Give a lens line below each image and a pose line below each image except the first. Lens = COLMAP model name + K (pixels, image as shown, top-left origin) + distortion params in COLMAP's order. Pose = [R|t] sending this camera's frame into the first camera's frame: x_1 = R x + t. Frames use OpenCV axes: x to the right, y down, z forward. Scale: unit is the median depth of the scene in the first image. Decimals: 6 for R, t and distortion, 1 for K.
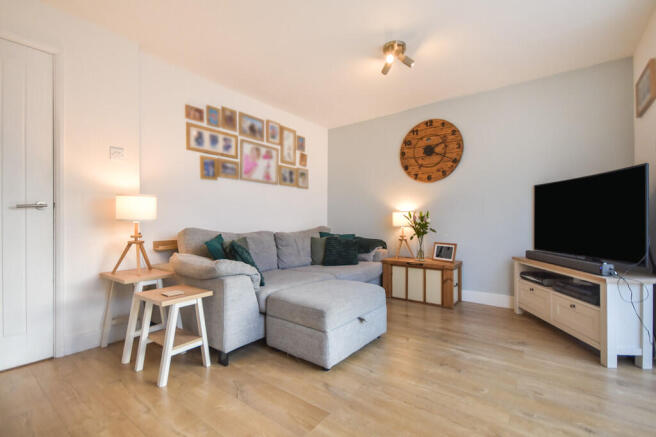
lens RADIAL K [[296.3, 0, 328.0], [0, 296.3, 218.5], [0, 0, 1]] dist [0.003087, -0.000001]
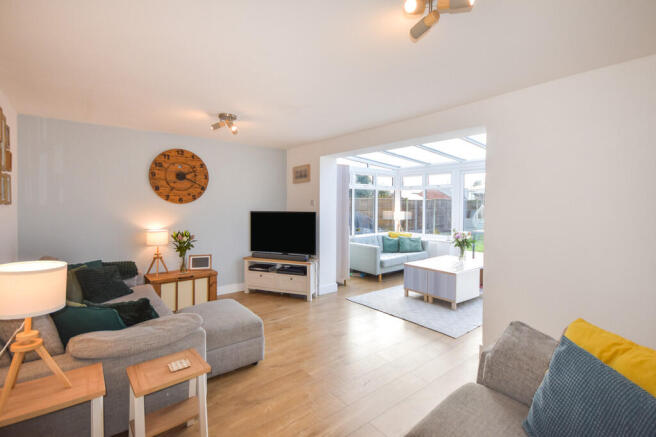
lens RADIAL K [[296.3, 0, 328.0], [0, 296.3, 218.5], [0, 0, 1]] dist [0.003087, -0.000001]
pose [[0.248564, -0.038886, 0.967835, -0.638132], [-0.011472, 0.999006, 0.043084, -0.124064], [-0.968547, -0.021812, 0.247871, 0.167743]]
